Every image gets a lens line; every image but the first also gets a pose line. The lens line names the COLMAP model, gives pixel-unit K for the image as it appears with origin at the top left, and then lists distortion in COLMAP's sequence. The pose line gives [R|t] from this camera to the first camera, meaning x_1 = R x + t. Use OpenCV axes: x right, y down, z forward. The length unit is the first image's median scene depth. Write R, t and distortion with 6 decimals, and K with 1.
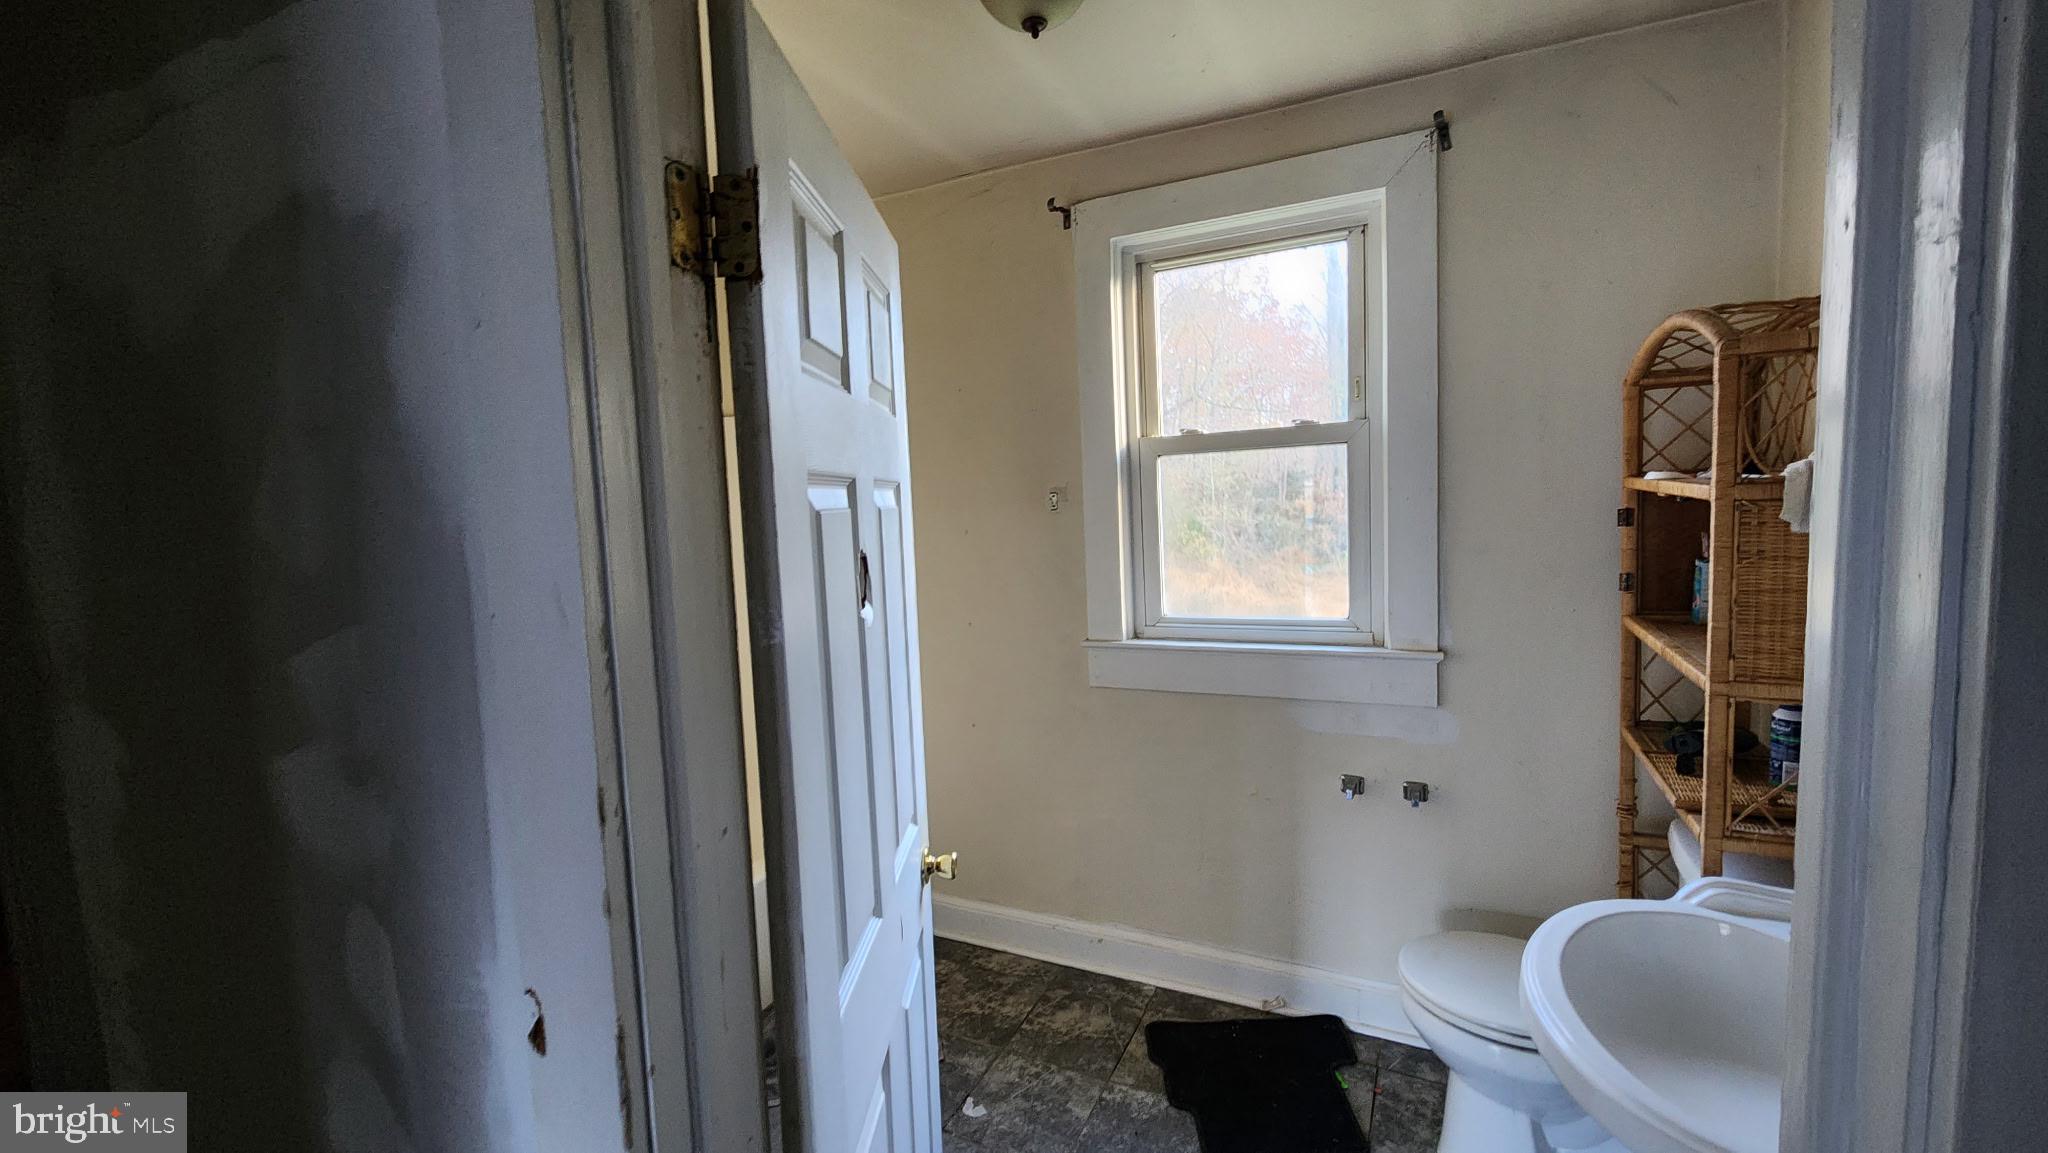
lens RADIAL K [[819.0, 0, 1035.7], [0, 819.0, 571.7], [0, 0, 1]] dist [0.002080, -0.003286]
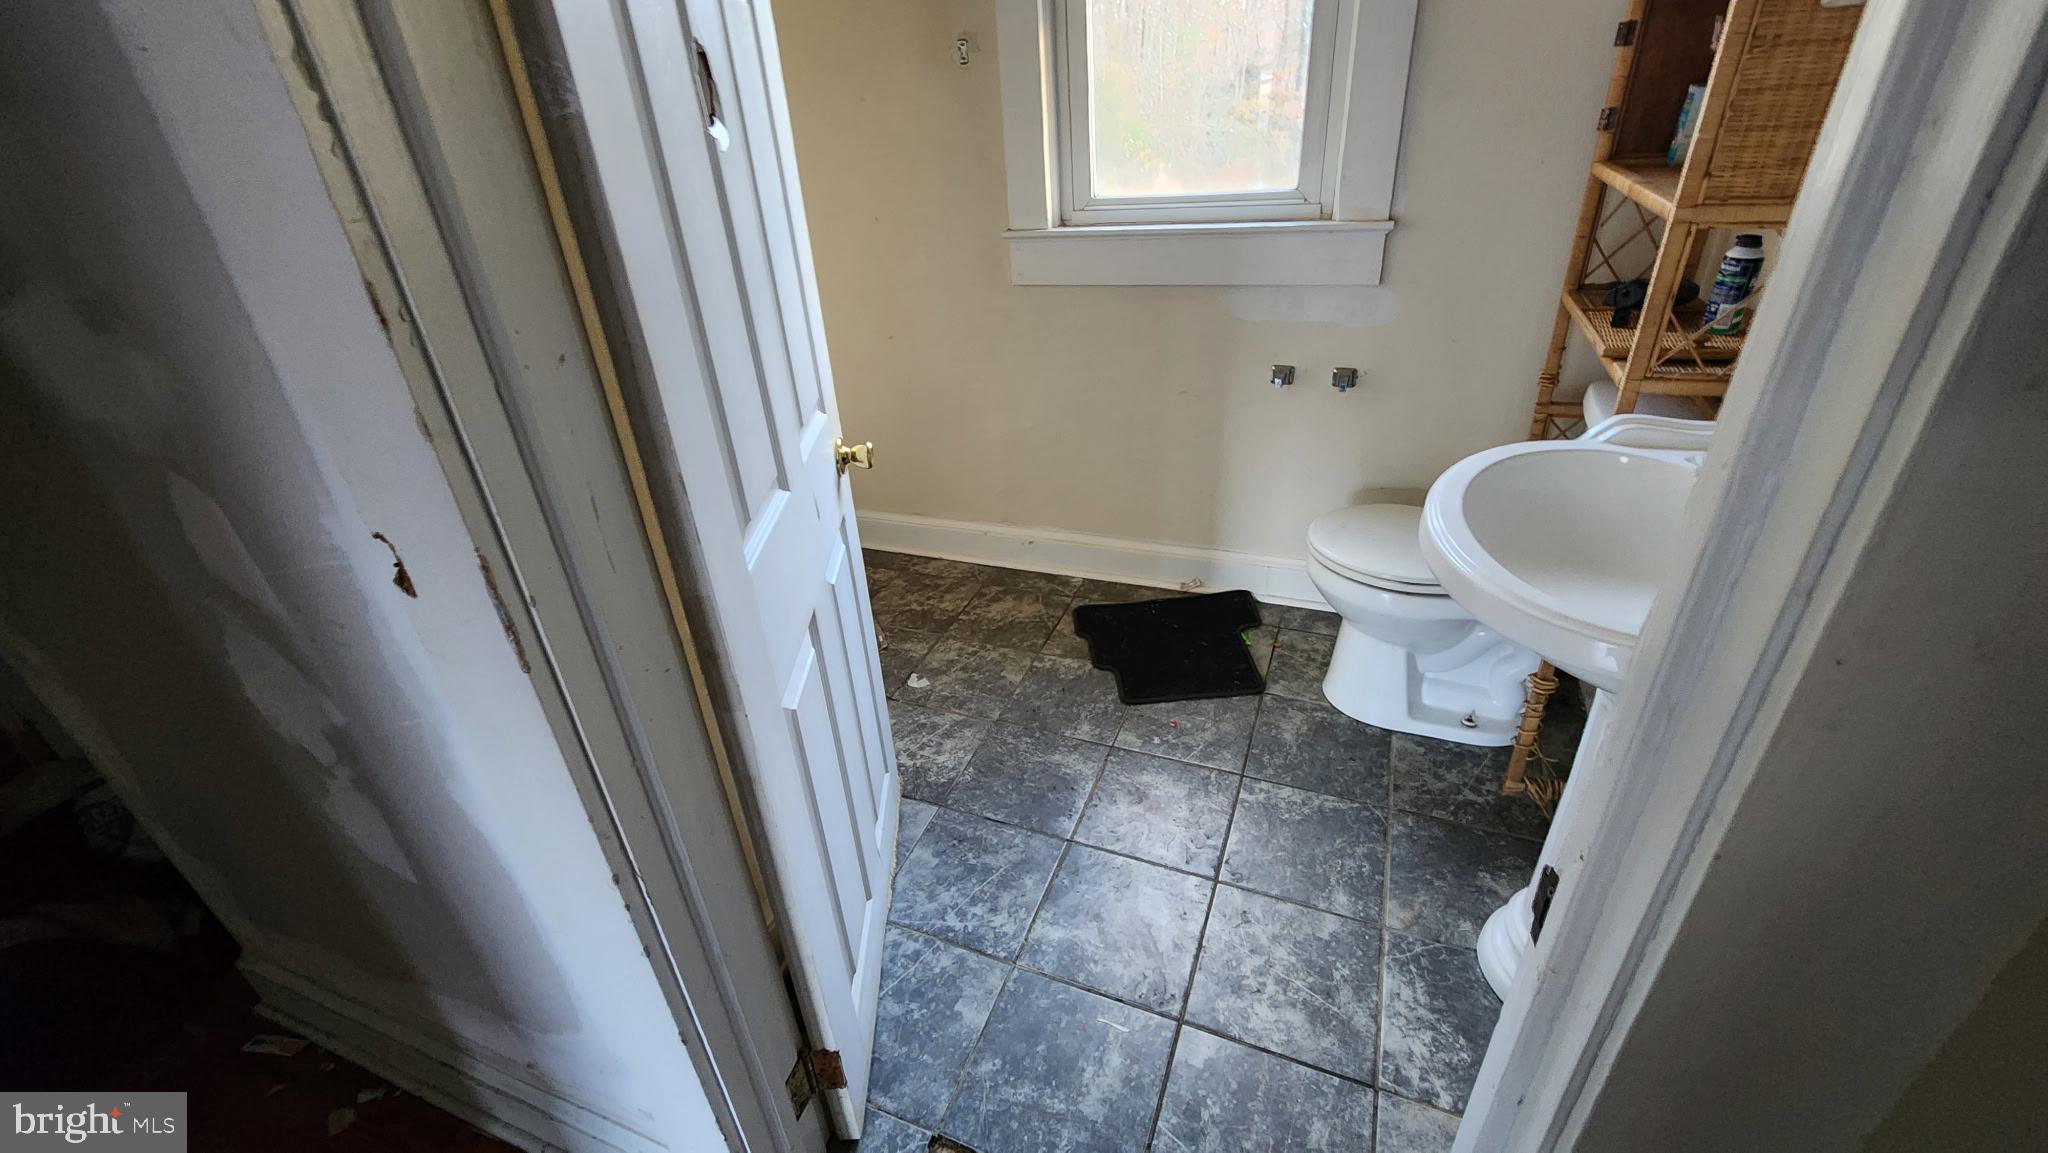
lens RADIAL K [[819.0, 0, 1035.7], [0, 819.0, 571.7], [0, 0, 1]] dist [0.002080, -0.003286]
pose [[0.996892, -0.049310, 0.061435, 0.026204], [0.020577, 0.915784, 0.401143, 0.092759], [-0.076042, -0.398632, 0.913953, 0.043188]]
